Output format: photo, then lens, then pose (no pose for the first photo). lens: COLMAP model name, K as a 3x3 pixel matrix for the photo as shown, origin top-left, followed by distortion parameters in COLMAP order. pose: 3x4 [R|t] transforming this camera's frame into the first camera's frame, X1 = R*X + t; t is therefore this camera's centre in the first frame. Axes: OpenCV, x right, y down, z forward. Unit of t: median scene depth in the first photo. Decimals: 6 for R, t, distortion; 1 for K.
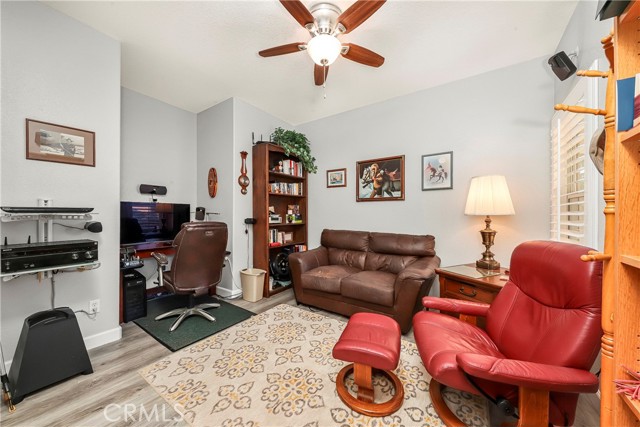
lens RADIAL K [[232.9, 0, 320.3], [0, 232.9, 214.3], [0, 0, 1]] dist [0.000414, -0.000074]
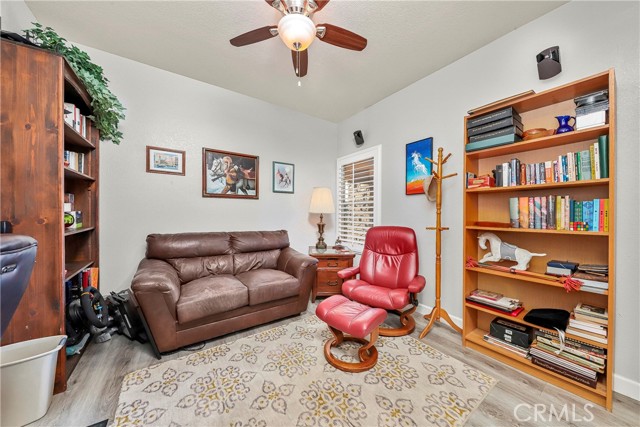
lens RADIAL K [[221.4, 0, 321.8], [0, 221.4, 213.7], [0, 0, 1]] dist [0.001869, -0.000072]
pose [[0.337980, -0.004232, 0.941144, -0.482778], [-0.007312, 0.999948, 0.007123, -0.003230], [-0.941125, -0.009289, 0.337932, 0.381352]]
